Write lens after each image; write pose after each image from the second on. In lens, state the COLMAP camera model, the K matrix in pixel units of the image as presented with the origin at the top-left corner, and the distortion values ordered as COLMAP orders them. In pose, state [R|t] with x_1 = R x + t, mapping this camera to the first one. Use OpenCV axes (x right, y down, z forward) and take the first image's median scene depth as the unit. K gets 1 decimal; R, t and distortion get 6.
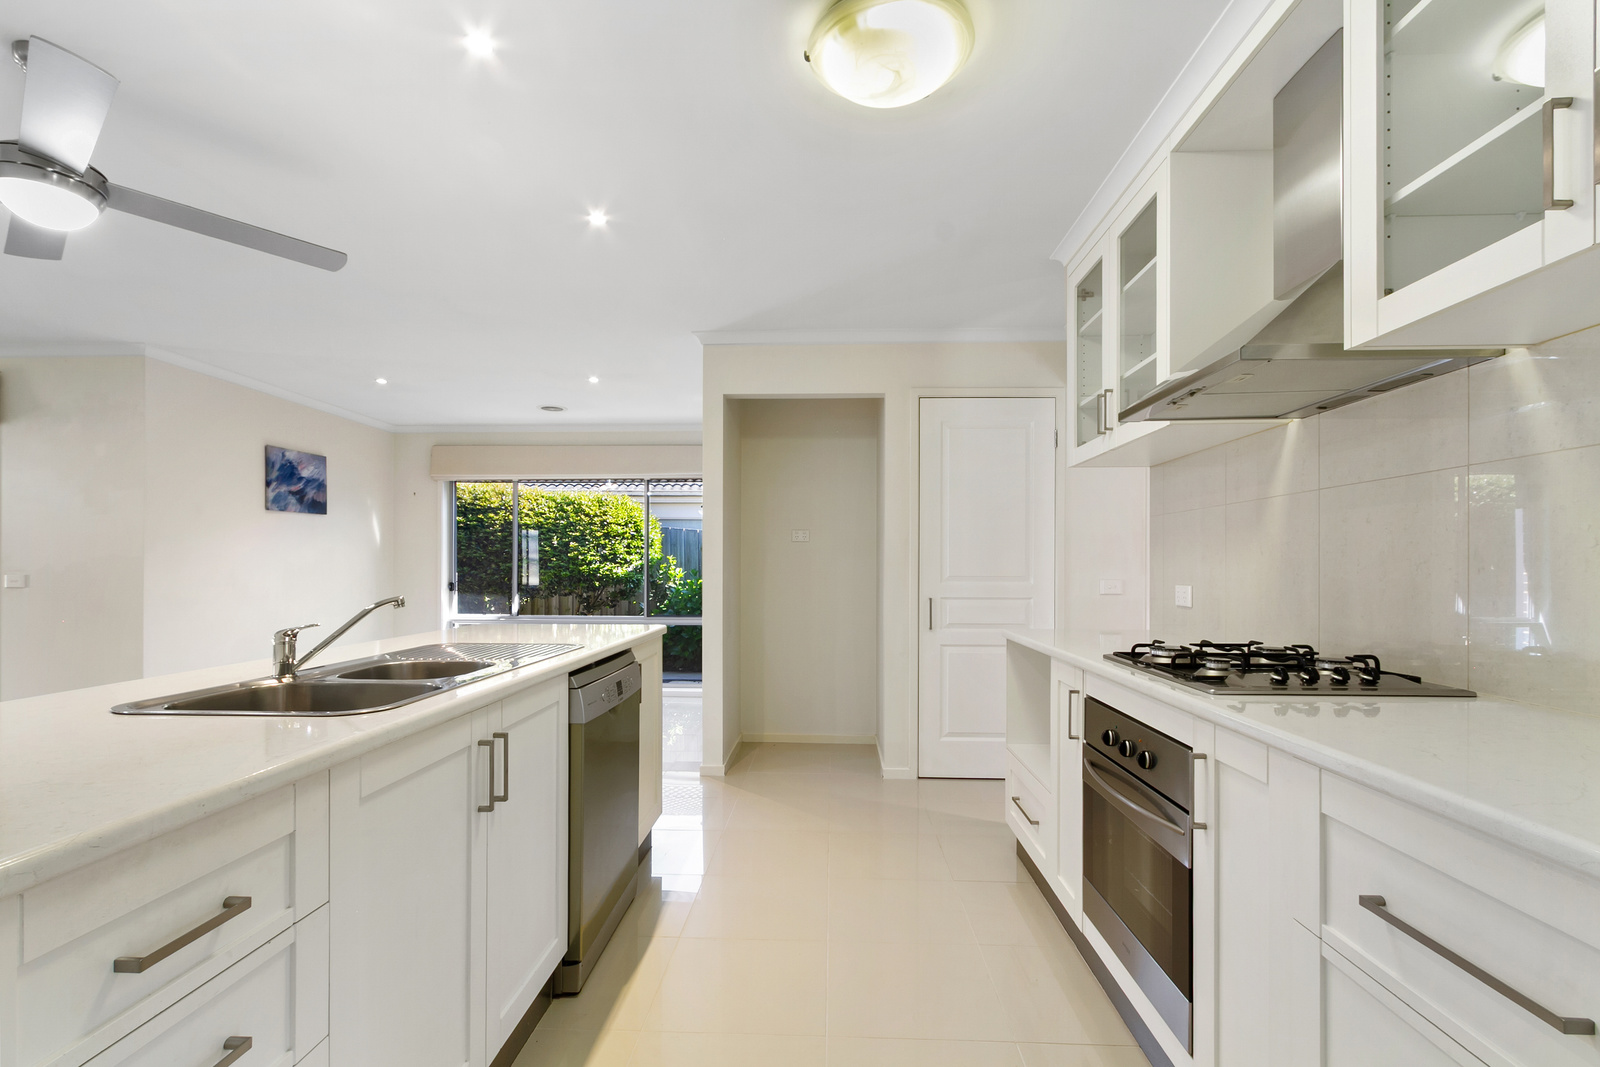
lens RADIAL K [[736.7, 0, 807.1], [0, 736.7, 569.9], [0, 0, 1]] dist [0.003463, -0.001871]
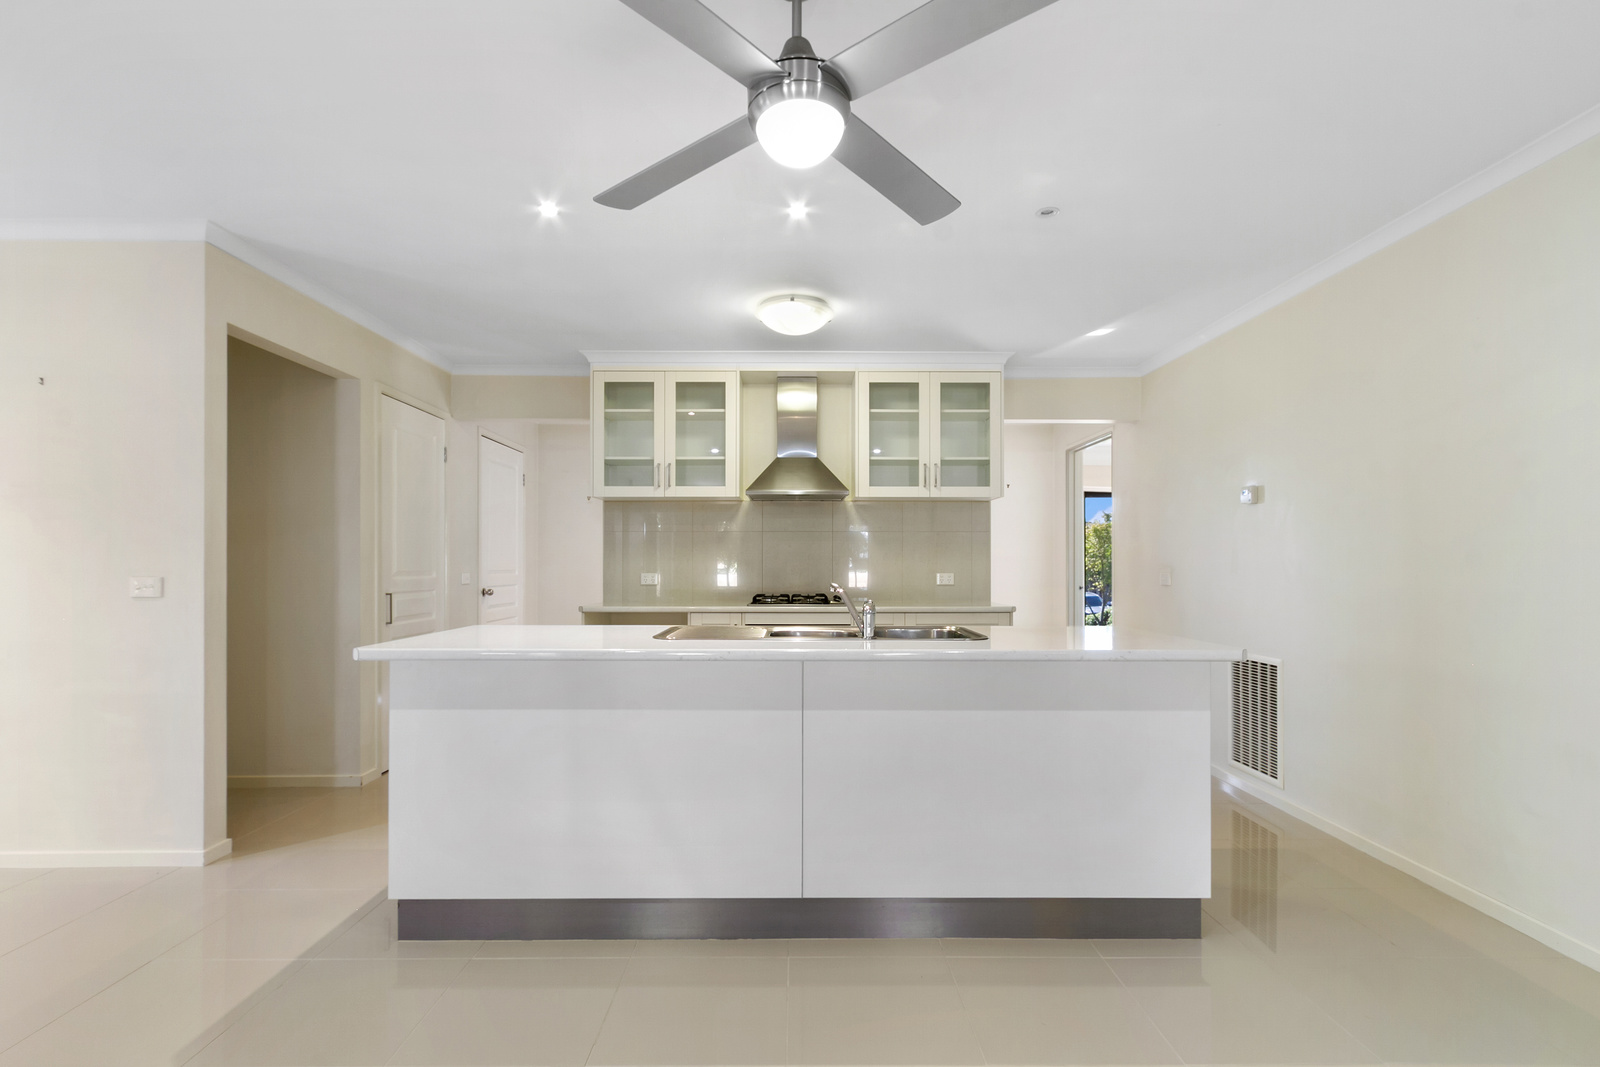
lens RADIAL K [[736.7, 0, 801.4], [0, 736.7, 555.6], [0, 0, 1]] dist [0.003463, -0.001871]
pose [[-0.041884, 0.010337, 0.999069, -0.392520], [0.002094, 0.999945, -0.010259, -0.001158], [-0.999120, 0.001662, -0.041903, 0.219247]]
